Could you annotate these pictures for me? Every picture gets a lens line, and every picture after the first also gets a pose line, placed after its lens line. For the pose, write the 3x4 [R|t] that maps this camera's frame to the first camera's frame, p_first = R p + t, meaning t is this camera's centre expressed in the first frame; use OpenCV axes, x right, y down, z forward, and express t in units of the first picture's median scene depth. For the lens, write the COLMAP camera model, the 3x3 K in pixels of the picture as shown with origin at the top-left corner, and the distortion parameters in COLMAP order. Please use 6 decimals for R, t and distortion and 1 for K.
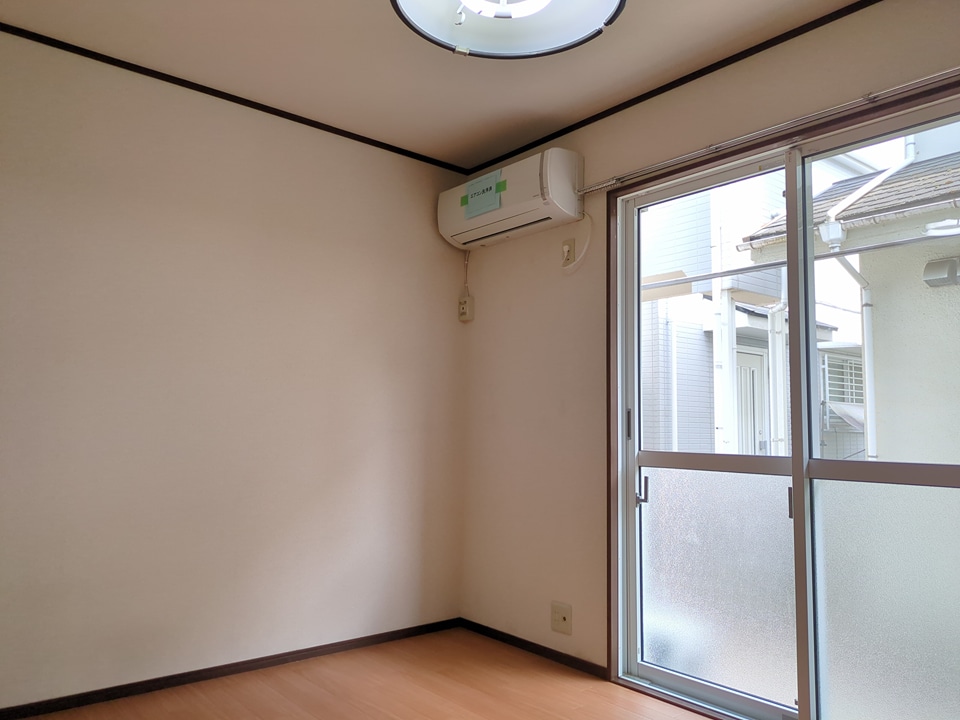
lens RADIAL K [[725.0, 0, 473.8], [0, 725.0, 358.5], [0, 0, 1]] dist [0.046602, -0.006586]
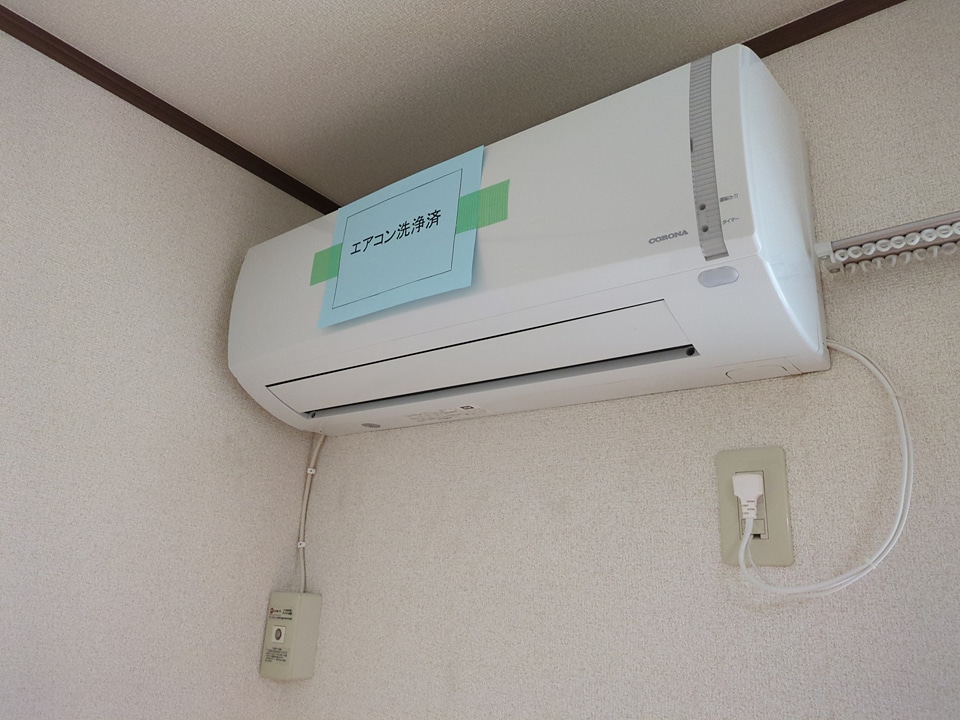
lens RADIAL K [[725.0, 0, 473.8], [0, 725.0, 358.5], [0, 0, 1]] dist [0.046602, -0.006586]
pose [[0.977650, 0.110732, 0.178714, -0.003592], [-0.068184, 0.971105, -0.228704, -0.125637], [-0.198875, 0.211407, 0.956951, 0.748711]]
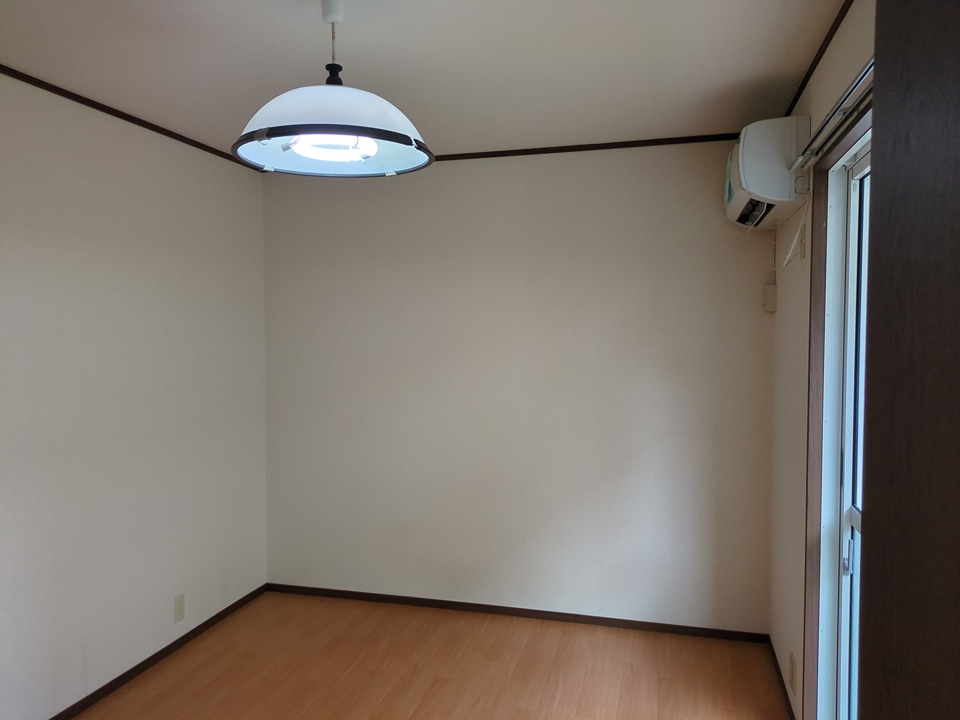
lens RADIAL K [[725.0, 0, 473.8], [0, 725.0, 358.5], [0, 0, 1]] dist [0.046602, -0.006586]
pose [[0.579487, 0.017035, -0.814804, 0.552732], [0.093578, 0.991778, 0.087287, -0.117345], [0.809592, -0.126829, 0.573128, 0.215771]]
